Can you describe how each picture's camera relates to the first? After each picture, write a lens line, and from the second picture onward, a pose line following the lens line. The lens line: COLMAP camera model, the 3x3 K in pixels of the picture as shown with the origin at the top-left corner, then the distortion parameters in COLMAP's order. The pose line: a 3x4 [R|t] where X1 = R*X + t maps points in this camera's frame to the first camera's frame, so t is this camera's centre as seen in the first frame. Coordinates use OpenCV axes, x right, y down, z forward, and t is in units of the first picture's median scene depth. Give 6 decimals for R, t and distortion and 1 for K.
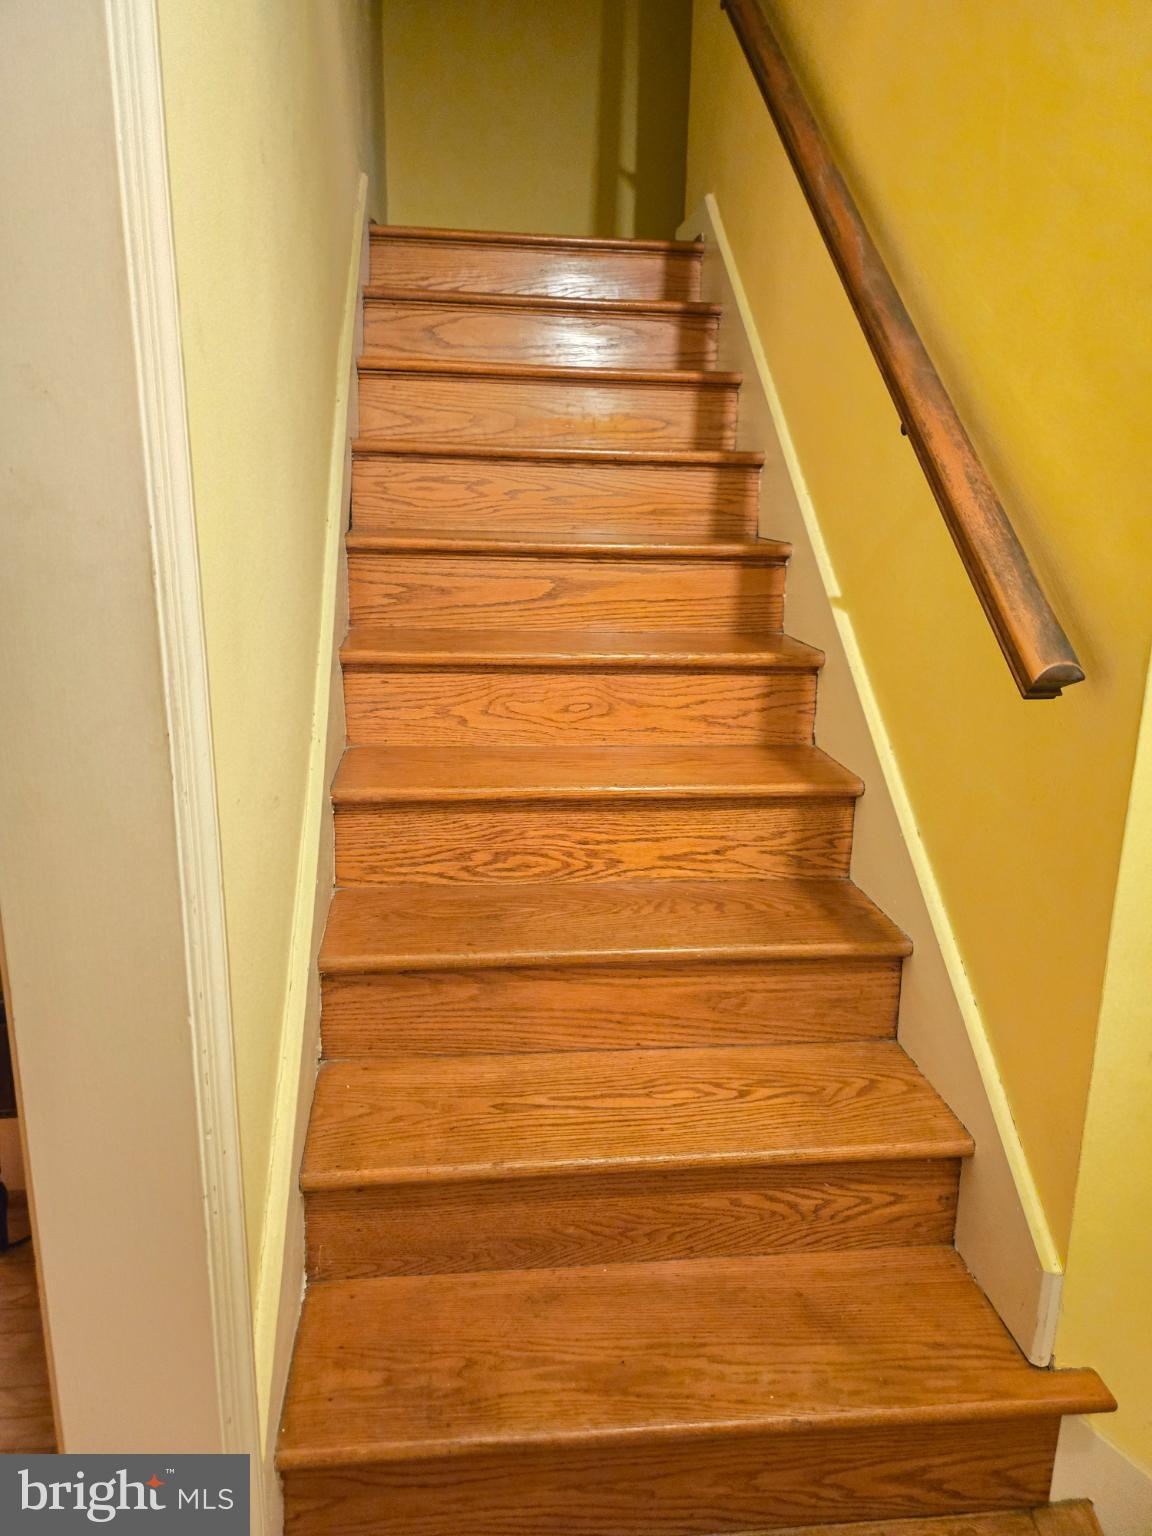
lens RADIAL K [[1040.5, 0, 576.0], [0, 1040.5, 768.0], [0, 0, 1]] dist [0.058165, -0.051520]
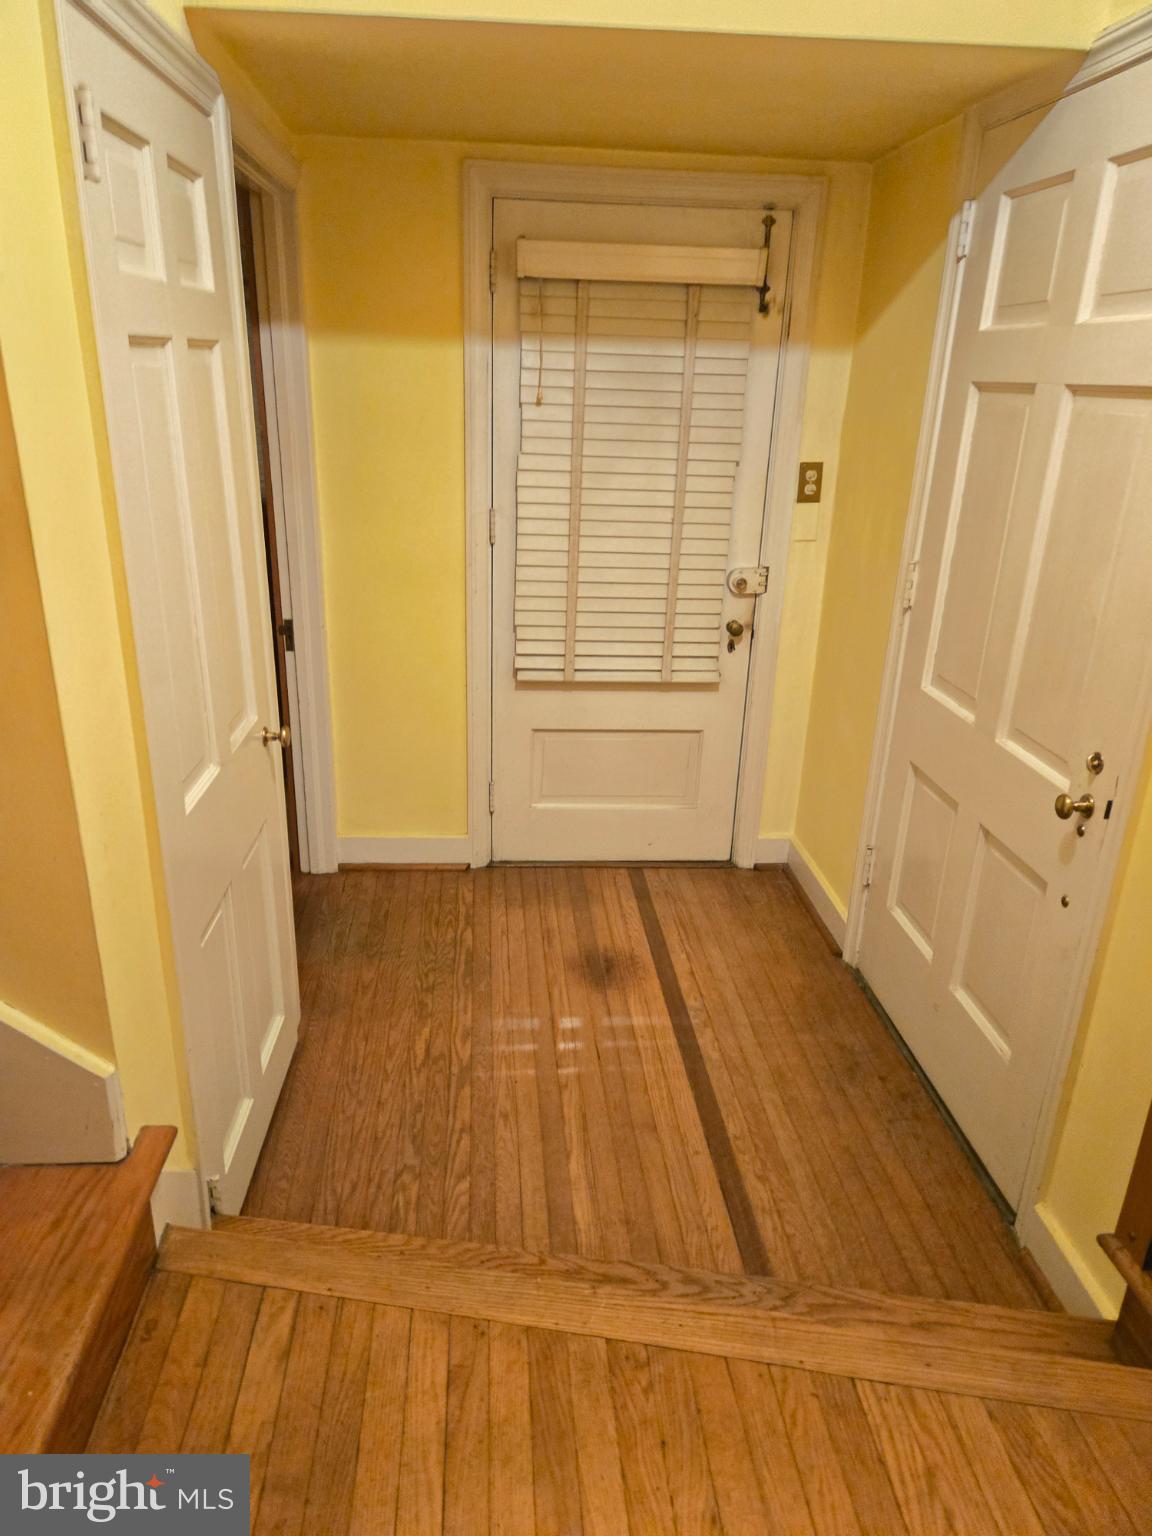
lens RADIAL K [[1001.0, 0, 573.4], [0, 1001.0, 763.8], [0, 0, 1]] dist [0.058055, -0.040252]
pose [[0.025490, -0.357156, 0.933697, -0.390176], [0.217165, 0.913674, 0.343569, -0.064691], [-0.975802, 0.194009, 0.100851, 0.371485]]
